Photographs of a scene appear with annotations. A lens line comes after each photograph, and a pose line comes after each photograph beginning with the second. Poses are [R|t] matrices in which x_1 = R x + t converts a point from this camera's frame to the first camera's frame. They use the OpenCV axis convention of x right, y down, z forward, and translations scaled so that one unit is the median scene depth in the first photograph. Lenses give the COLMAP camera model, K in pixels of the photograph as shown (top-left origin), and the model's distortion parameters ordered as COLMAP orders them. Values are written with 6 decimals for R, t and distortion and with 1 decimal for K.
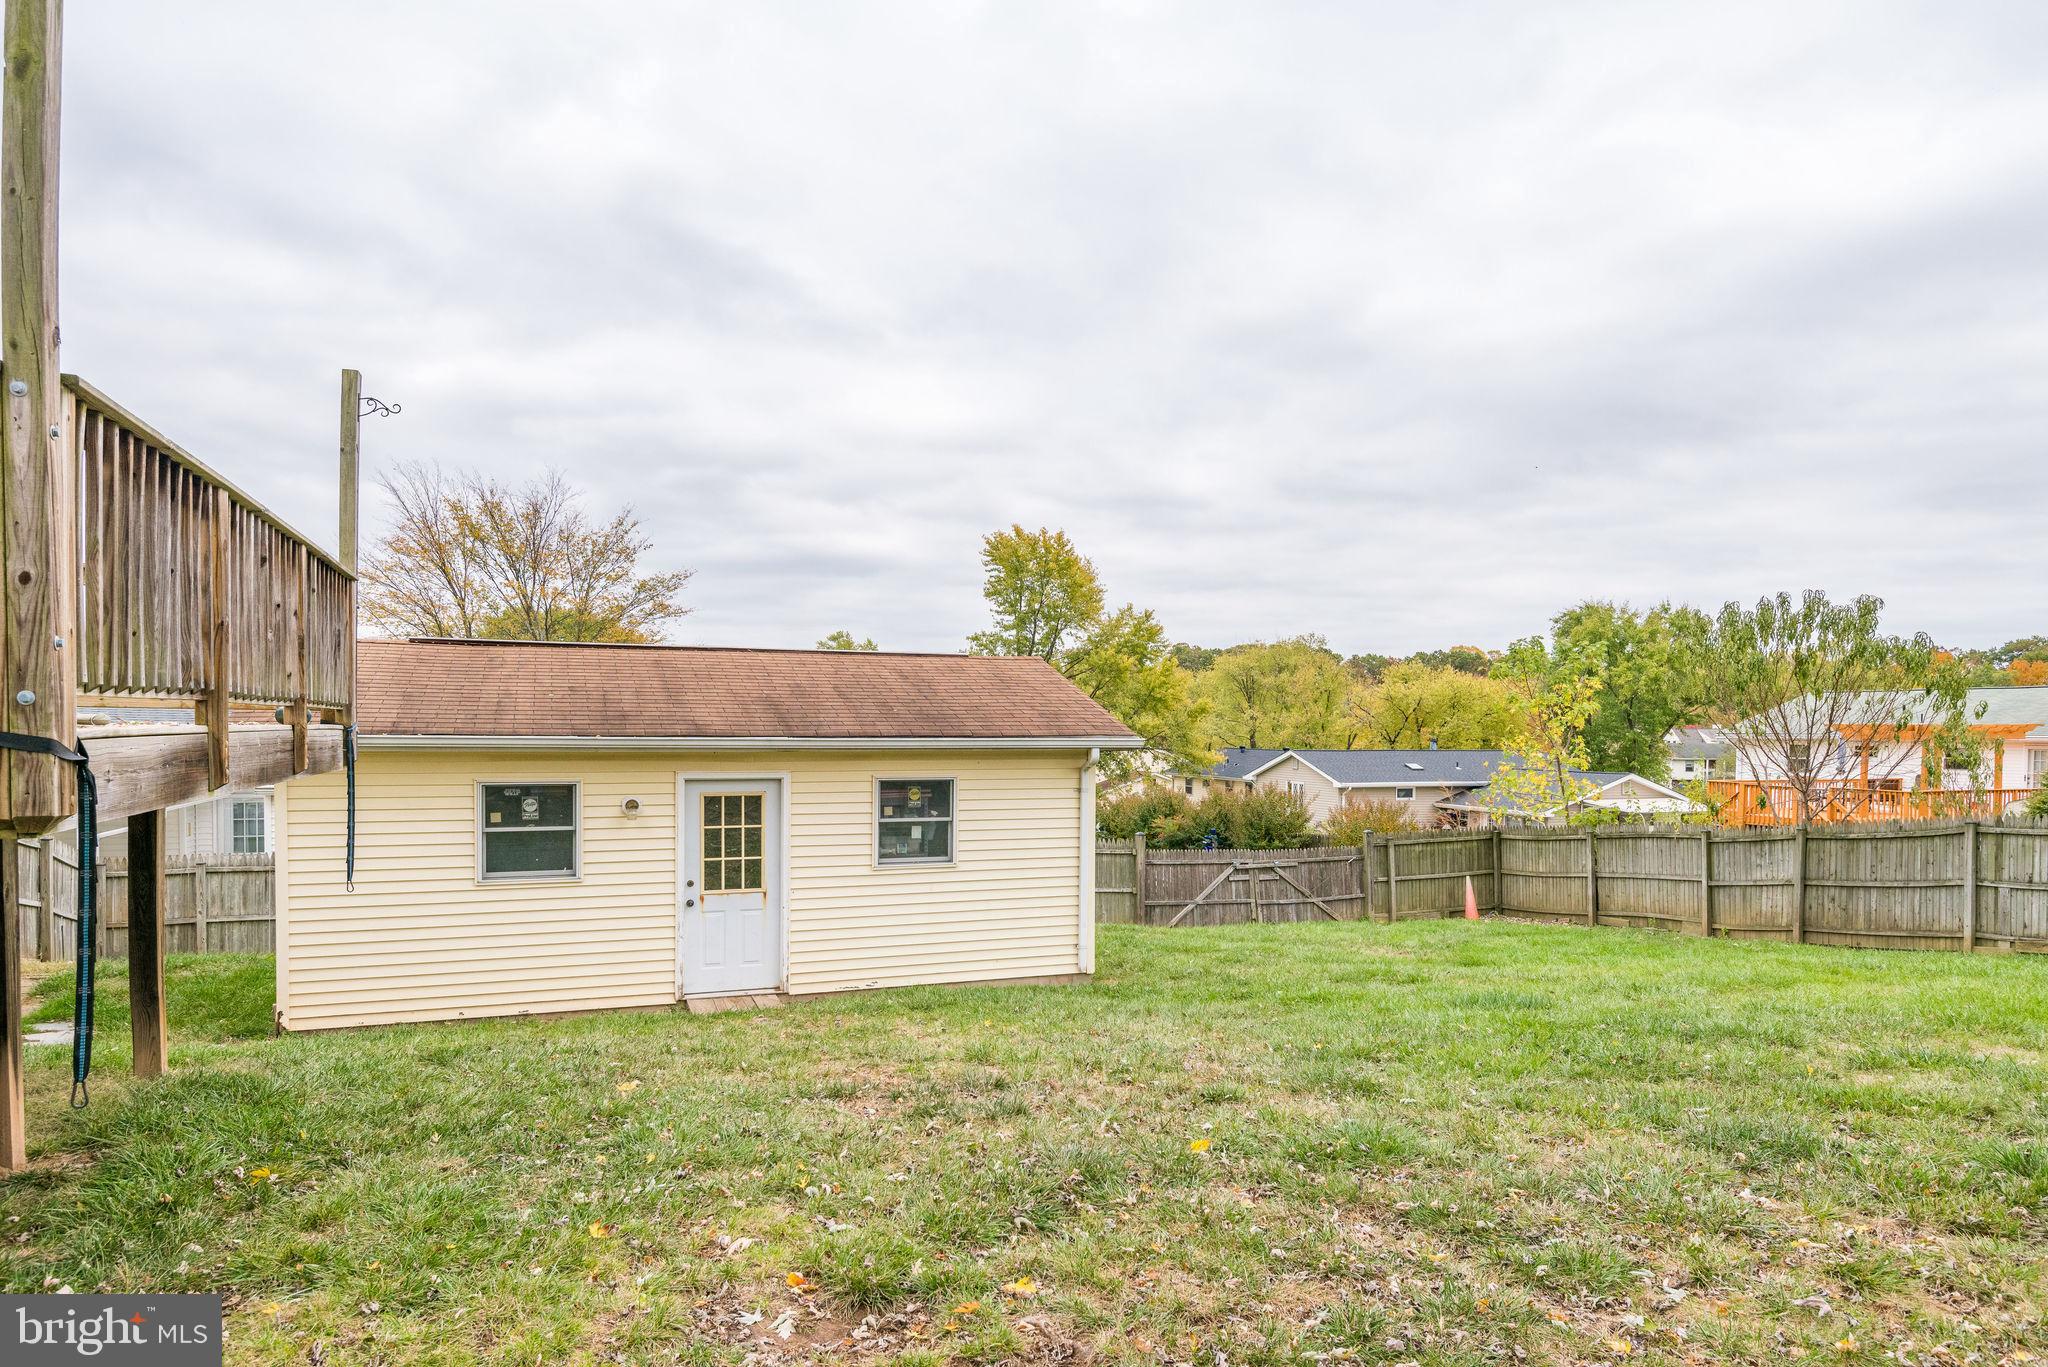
lens RADIAL K [[1229.6, 0, 1019.2], [0, 1229.6, 739.0], [0, 0, 1]] dist [0.047527, -0.051159]
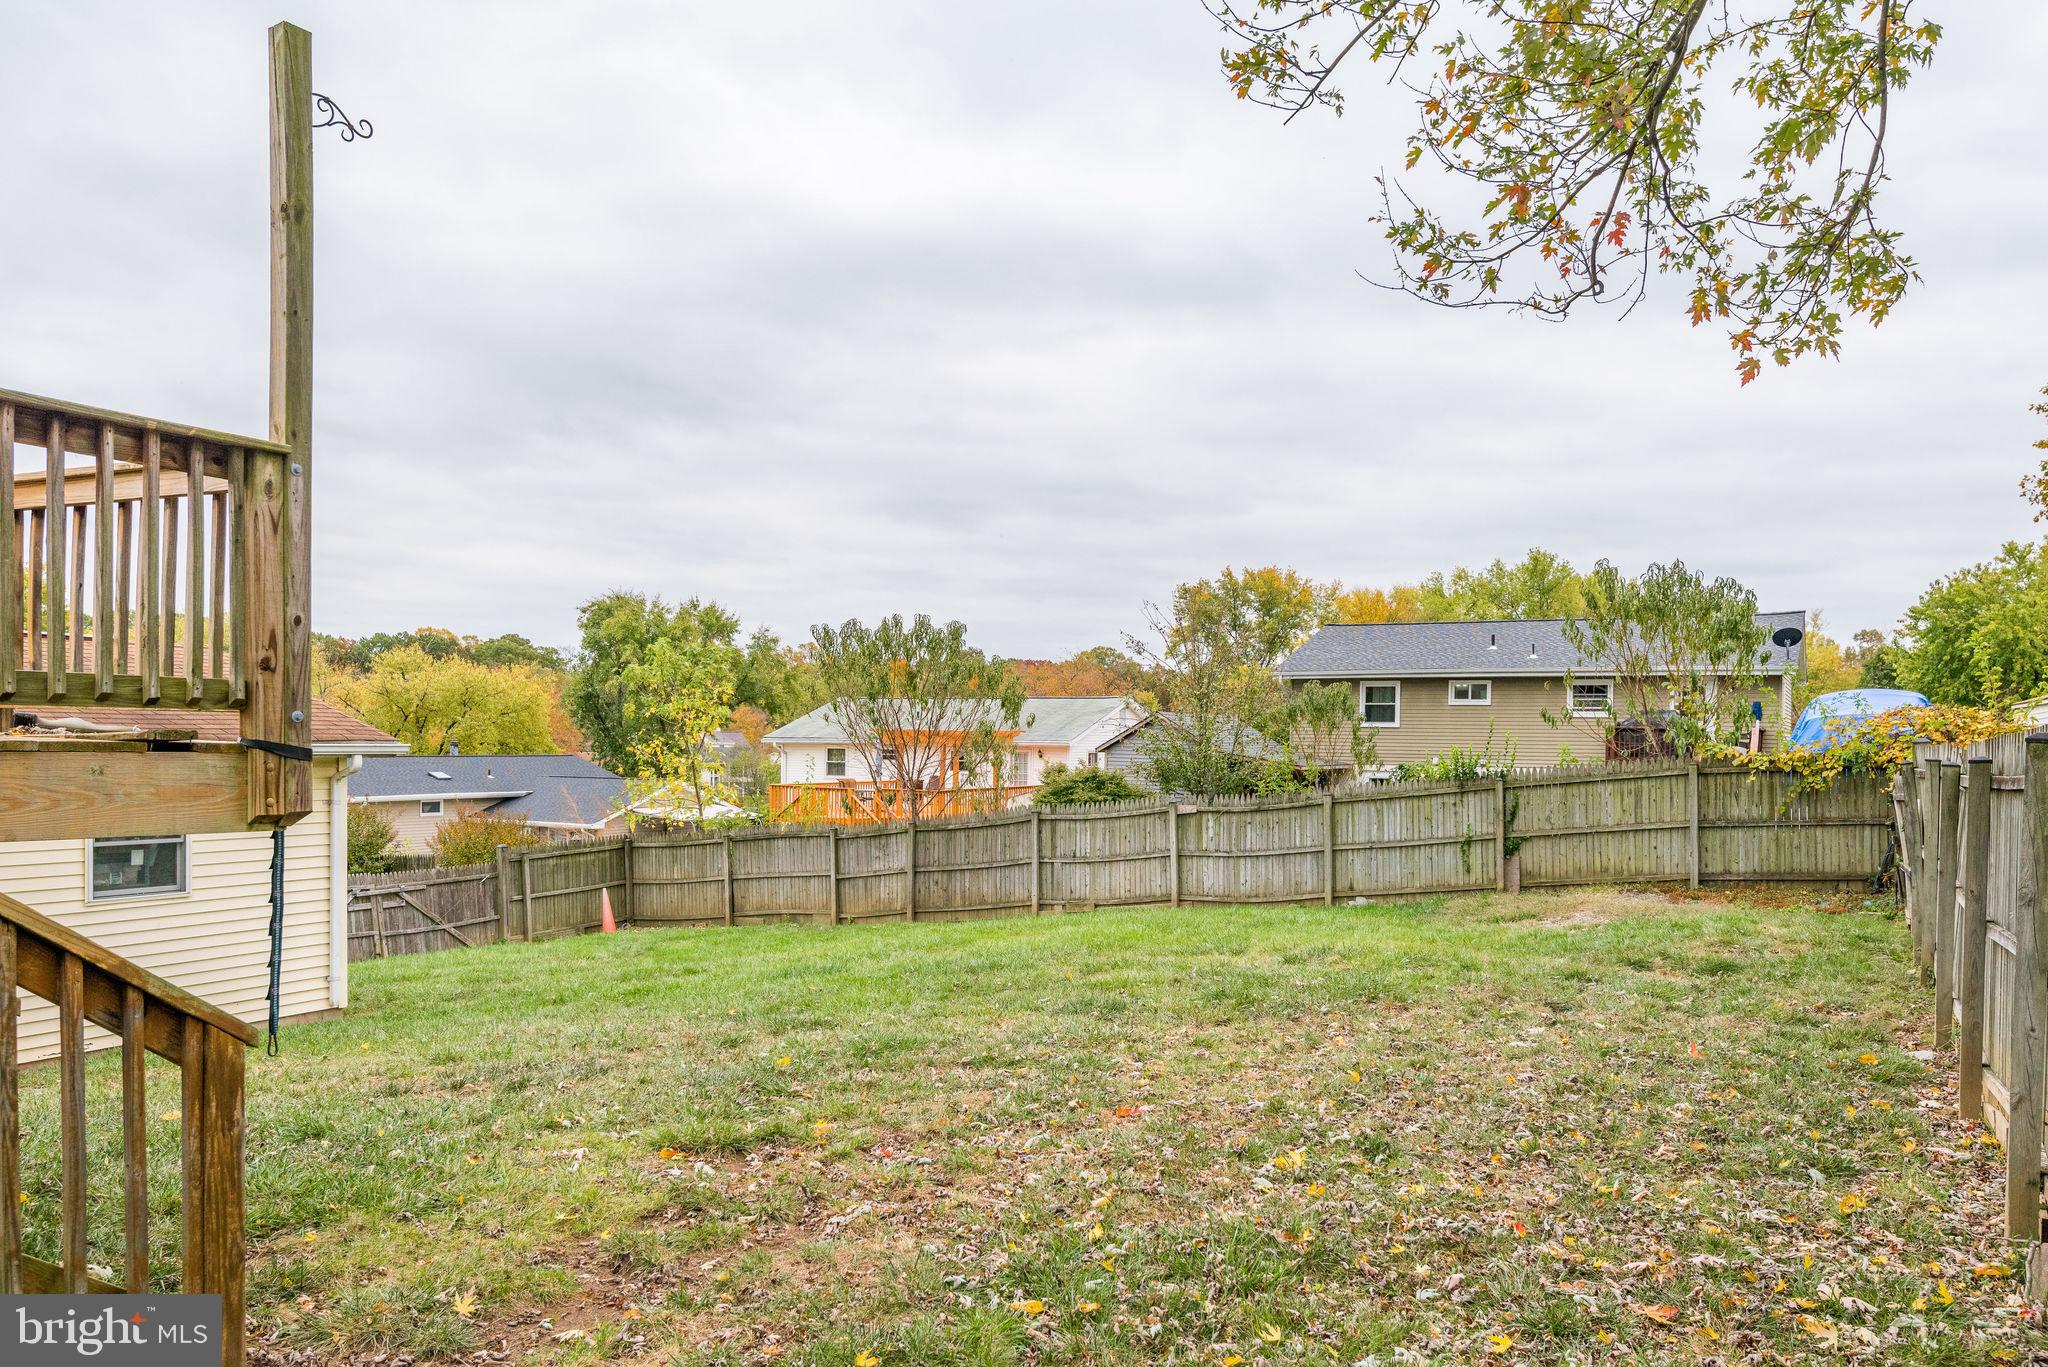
lens RADIAL K [[1539.4, 0, 1022.6], [0, 1539.4, 725.7], [0, 0, 1]] dist [0.006057, 0.001027]
pose [[0.743629, 0.008517, 0.668539, -0.238293], [-0.001512, 0.999938, -0.011058, -0.001455], [-0.668591, 0.007212, 0.743595, -0.118038]]
